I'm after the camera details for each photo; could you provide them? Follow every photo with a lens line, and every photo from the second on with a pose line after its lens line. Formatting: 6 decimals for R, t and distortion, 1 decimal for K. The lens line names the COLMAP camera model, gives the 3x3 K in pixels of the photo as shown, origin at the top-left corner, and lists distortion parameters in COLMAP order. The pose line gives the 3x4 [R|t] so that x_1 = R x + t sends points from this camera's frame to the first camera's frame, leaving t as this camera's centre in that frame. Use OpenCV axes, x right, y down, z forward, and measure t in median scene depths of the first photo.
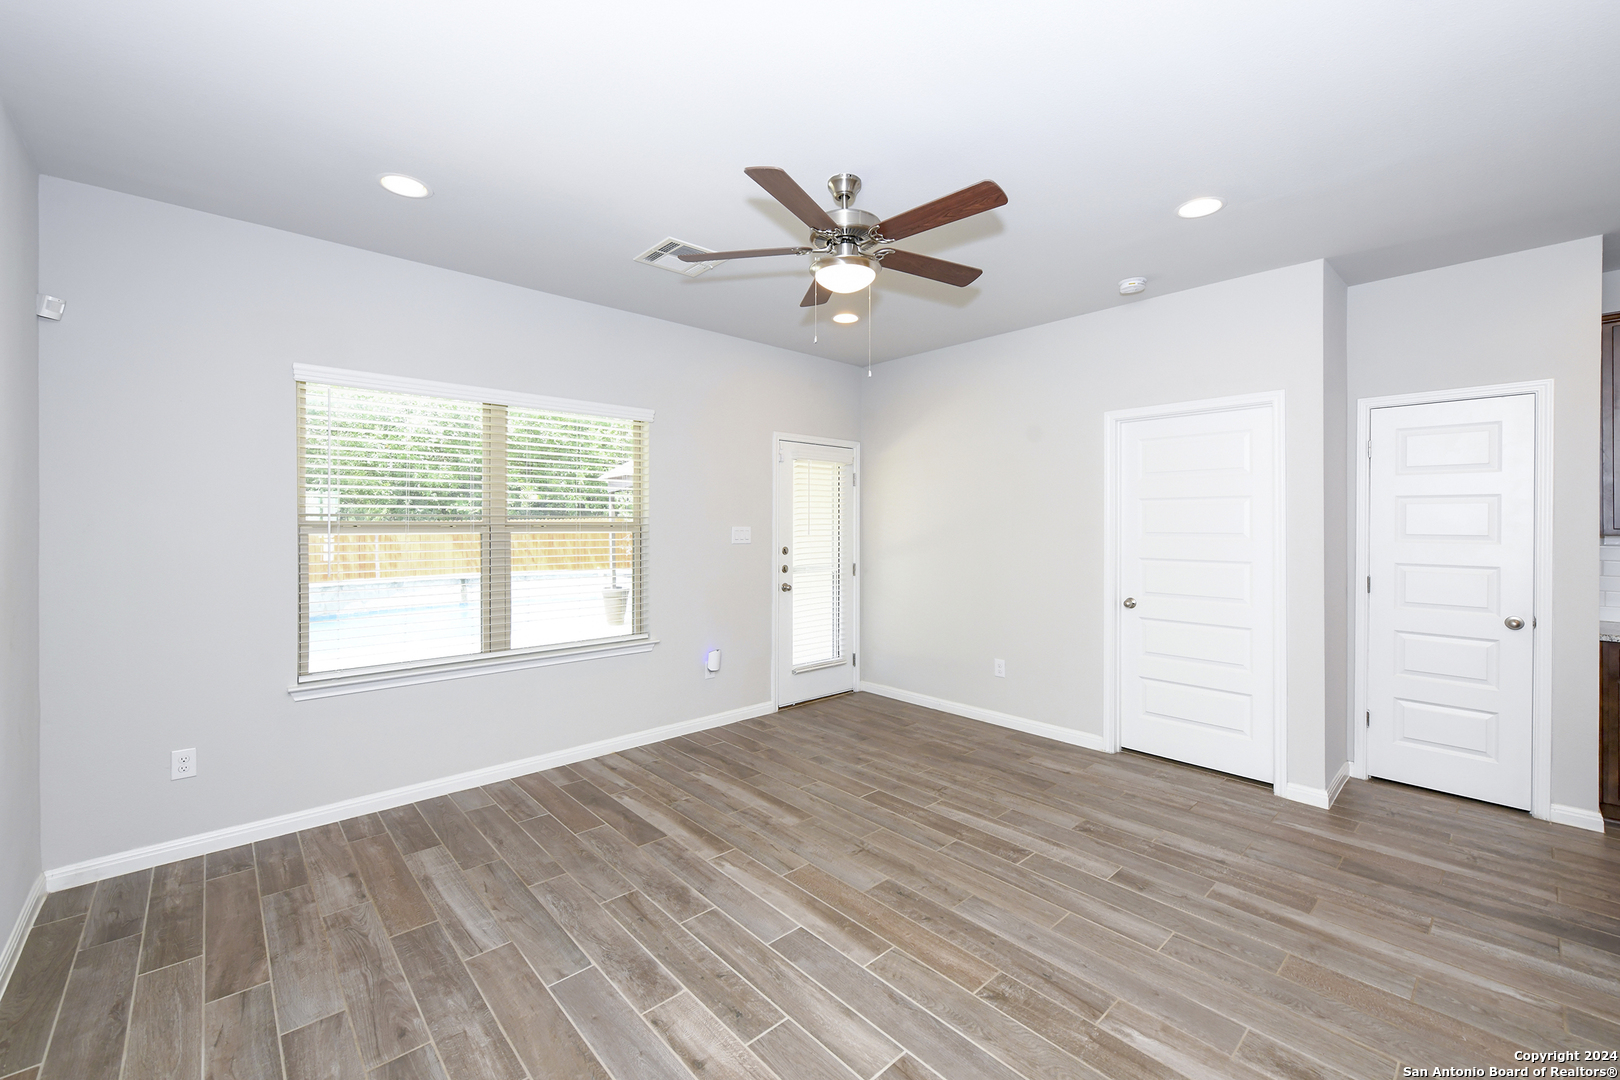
lens RADIAL K [[658.0, 0, 792.5], [0, 658.0, 528.5], [0, 0, 1]] dist [-0.000427, 0.000162]
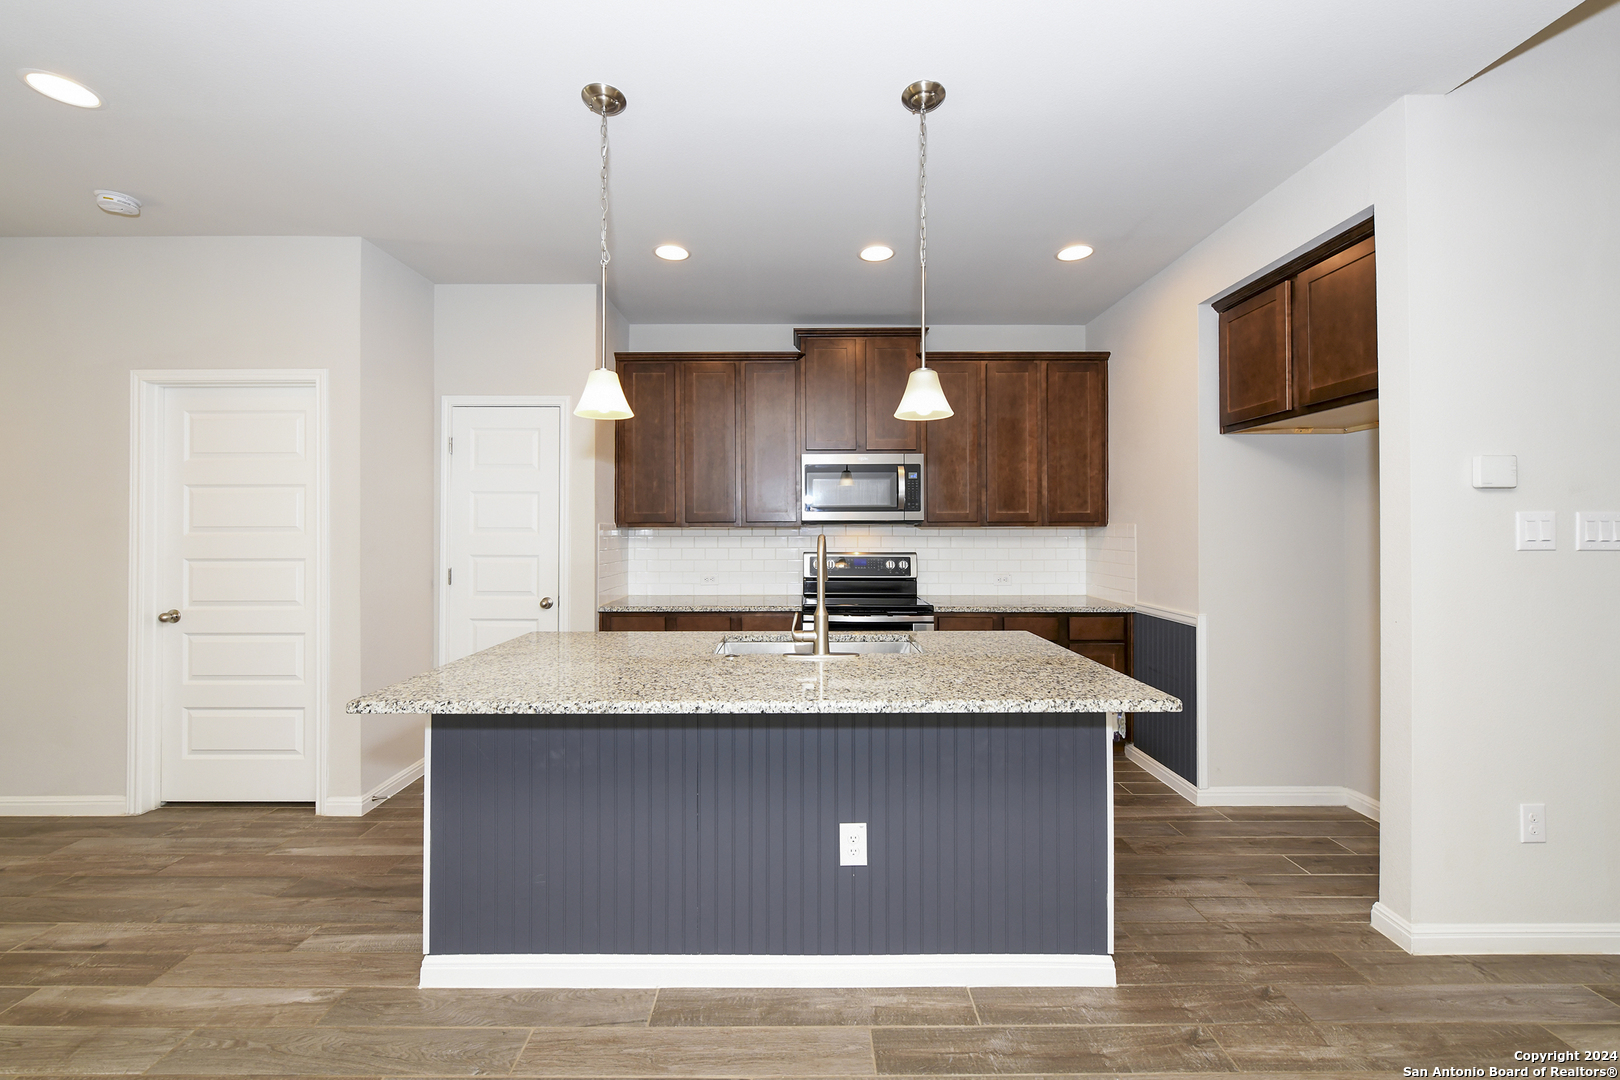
lens RADIAL K [[658.0, 0, 794.8], [0, 658.0, 524.7], [0, 0, 1]] dist [-0.000427, 0.000162]
pose [[0.672257, 0.004511, 0.740304, 0.546693], [0.006271, 0.999911, -0.011787, 0.022240], [-0.740292, 0.012567, 0.672168, -0.112594]]
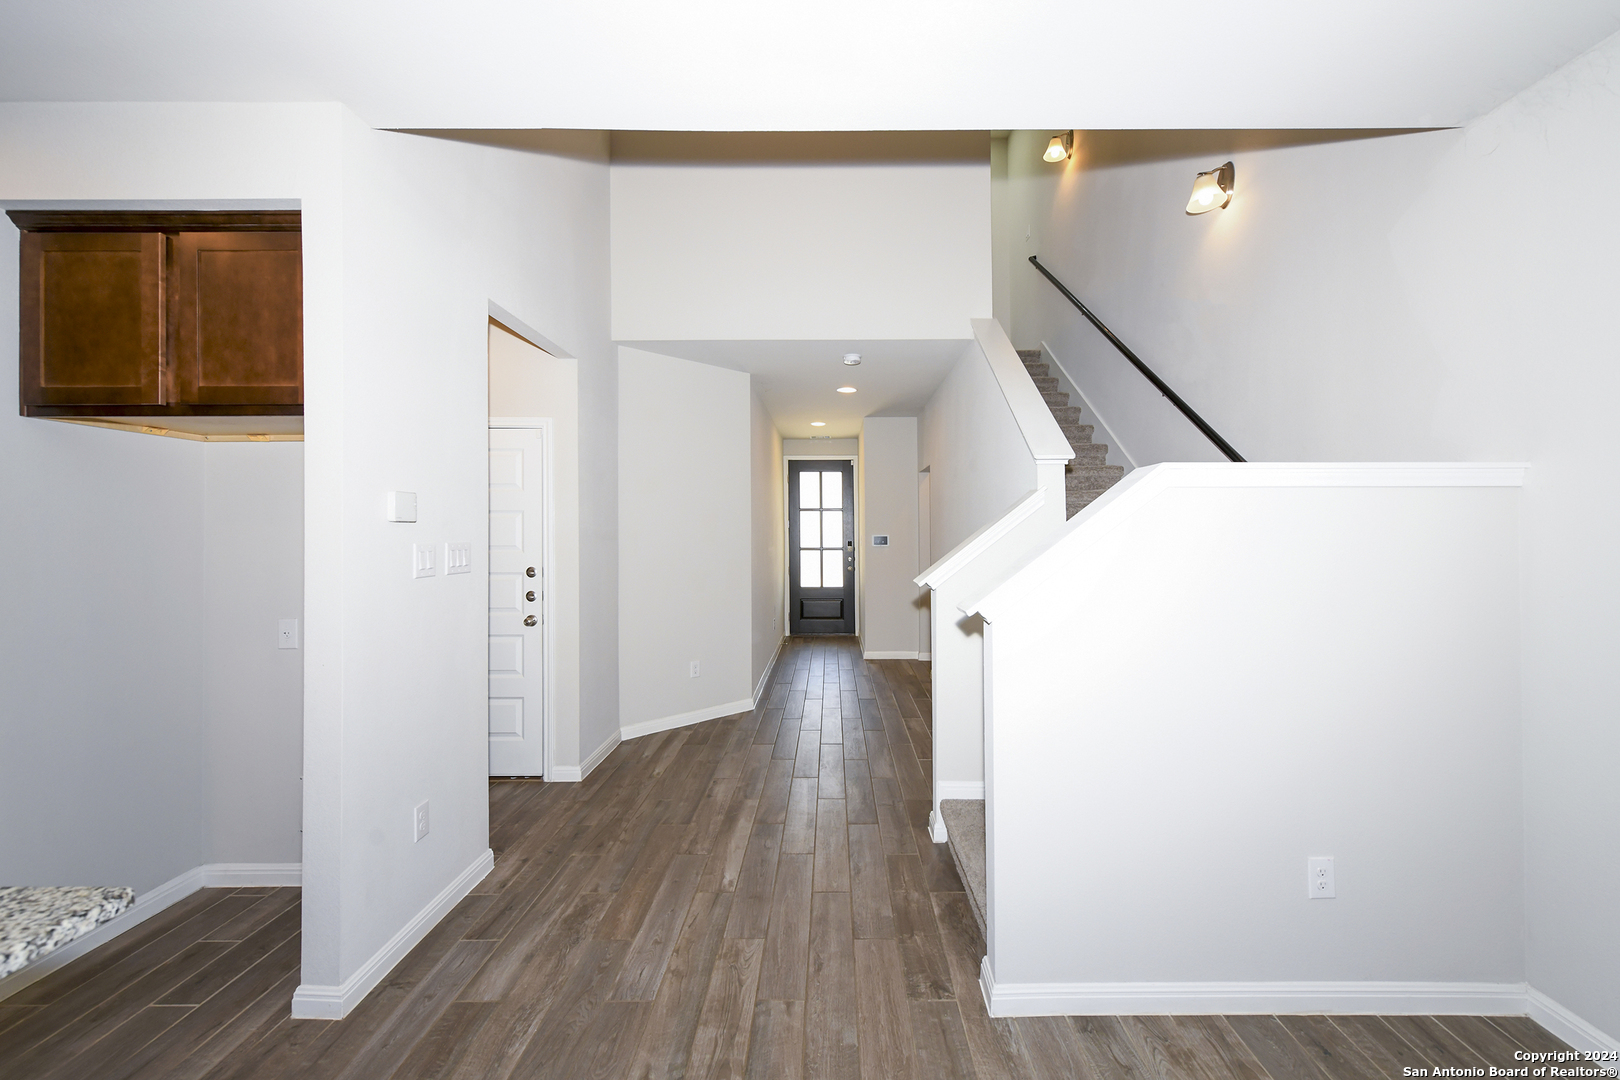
lens RADIAL K [[658.0, 0, 824.5], [0, 658.0, 523.6], [0, 0, 1]] dist [-0.000427, 0.000162]
pose [[-0.743598, 0.006711, 0.668594, 0.684115], [0.004775, 0.999977, -0.004727, -0.007526], [-0.668610, -0.000323, -0.743613, 0.019741]]
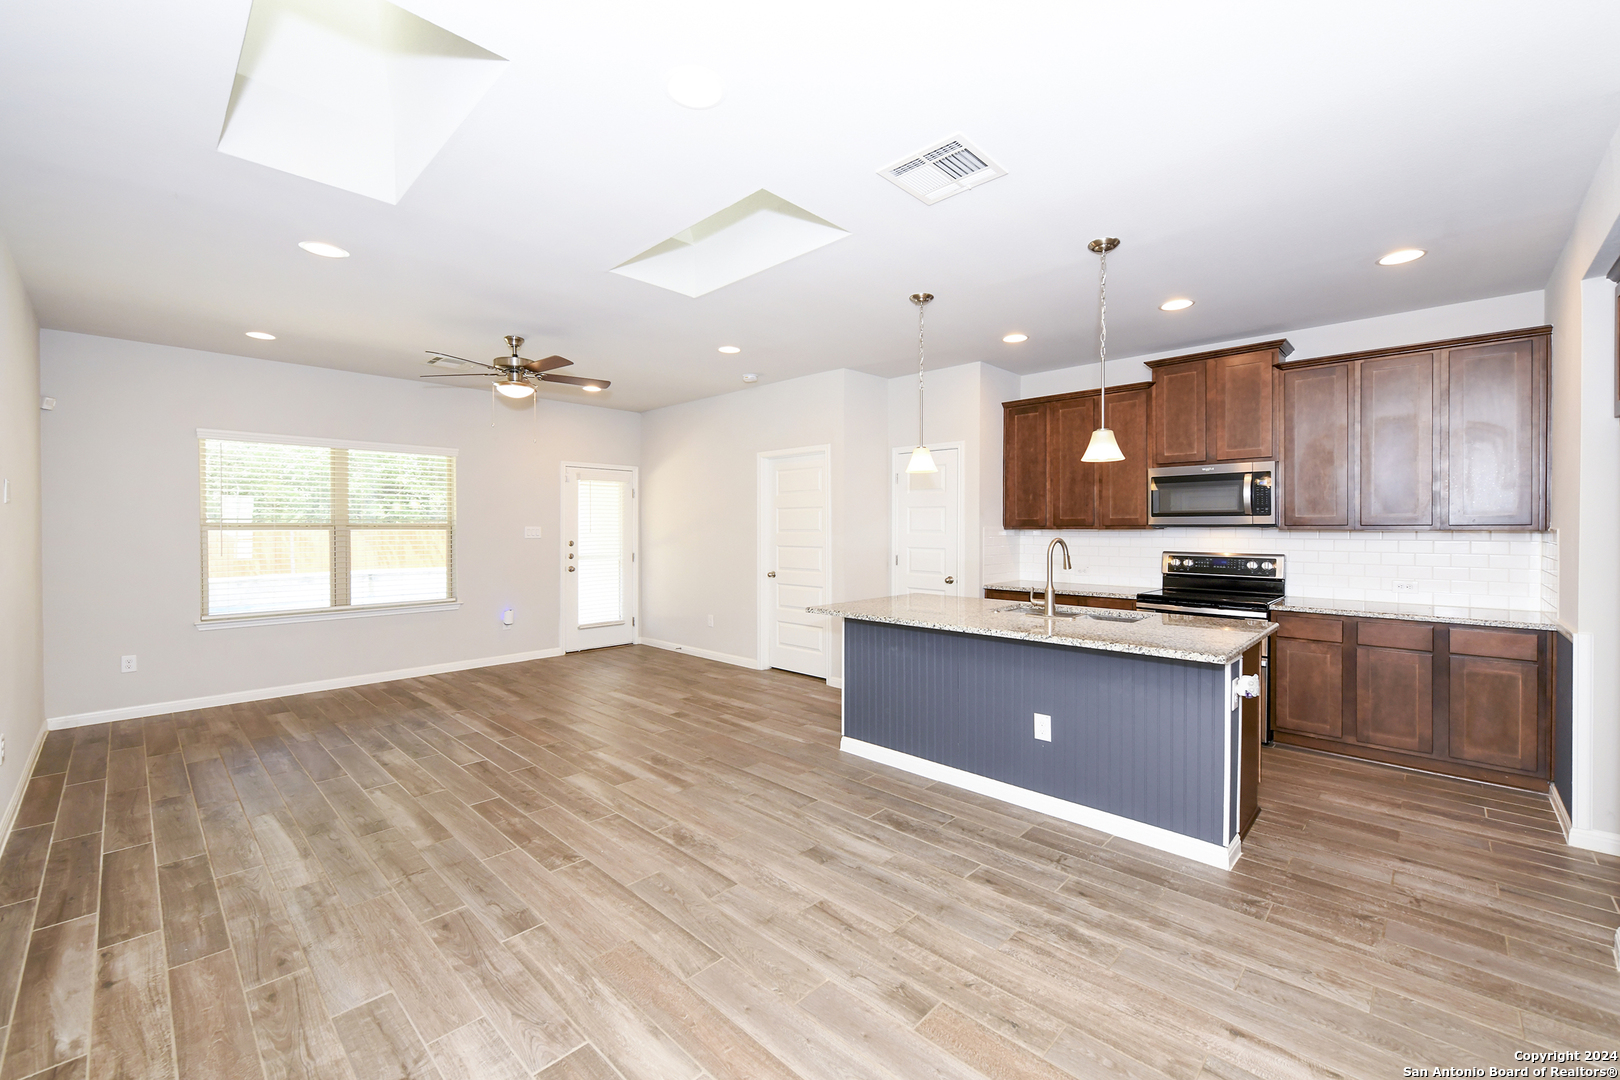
lens RADIAL K [[658.0, 0, 813.8], [0, 658.0, 532.6], [0, 0, 1]] dist [-0.000427, 0.000162]
pose [[0.996471, -0.002983, 0.083881, 0.609035], [0.002707, 0.999991, 0.003394, 0.010466], [-0.083890, -0.003155, 0.996470, -0.734284]]
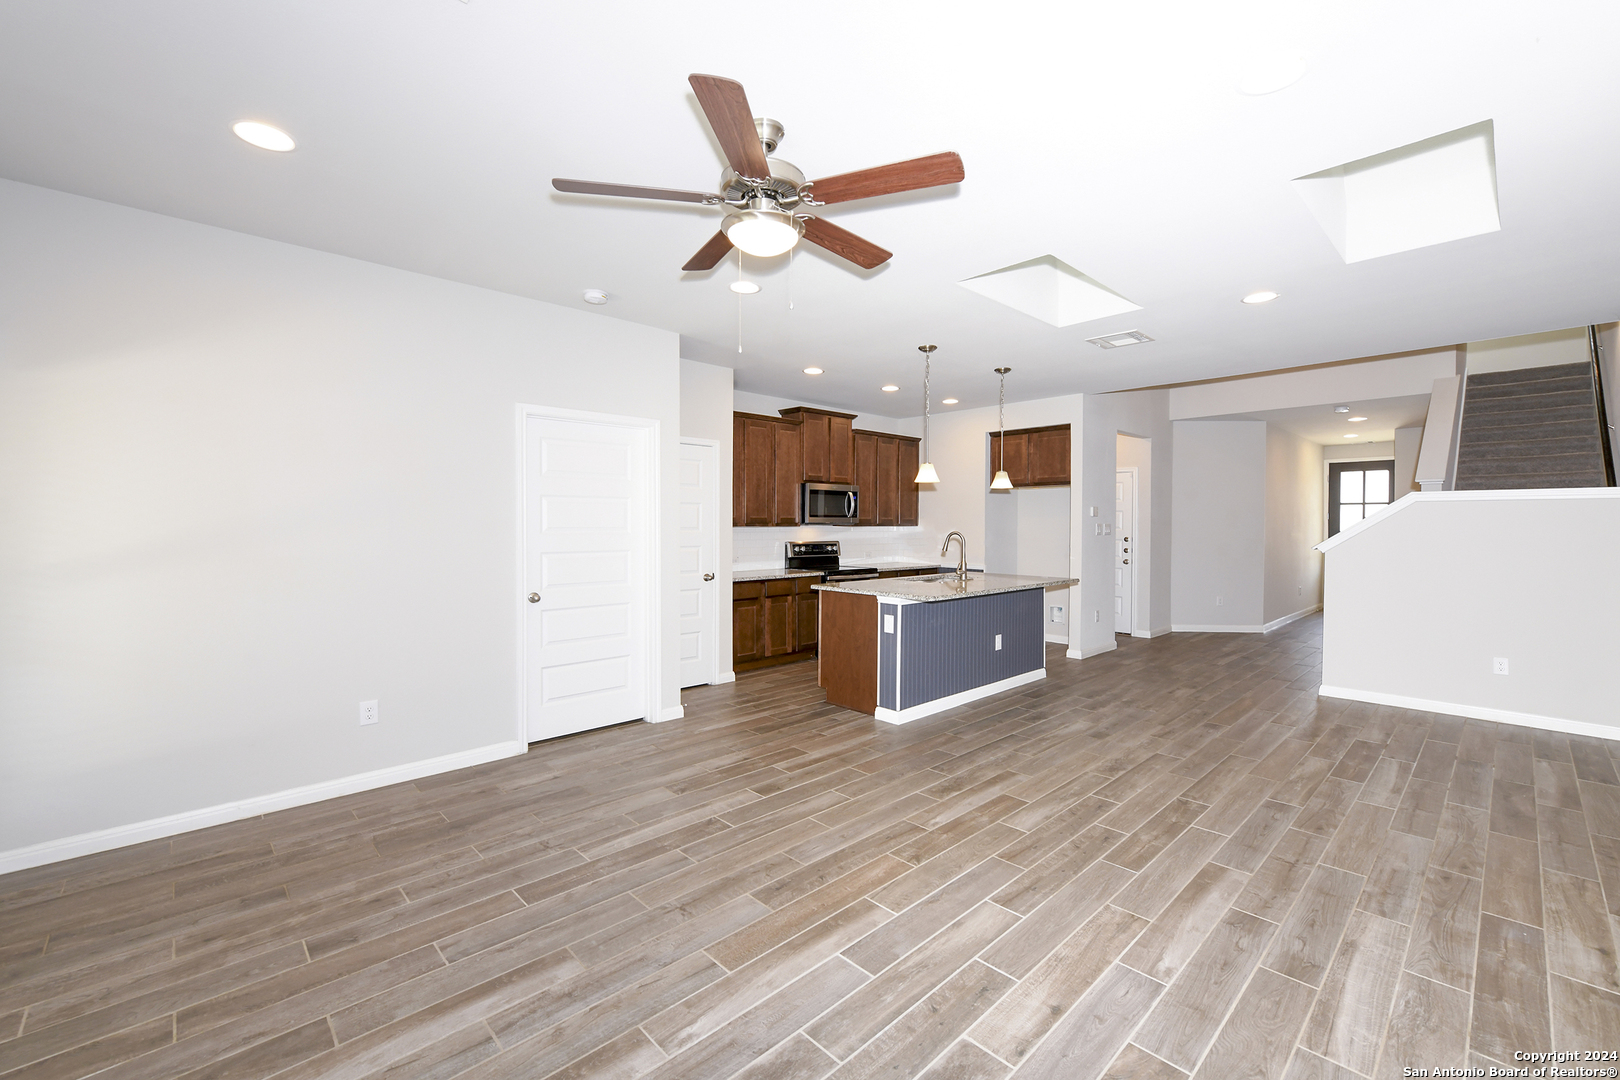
lens RADIAL K [[658.0, 0, 818.9], [0, 658.0, 533.7], [0, 0, 1]] dist [-0.000427, 0.000162]
pose [[-0.031092, -0.015165, 0.999401, -0.650935], [0.005326, 0.999868, 0.015338, 0.003257], [-0.999502, 0.005800, -0.031007, 0.765049]]
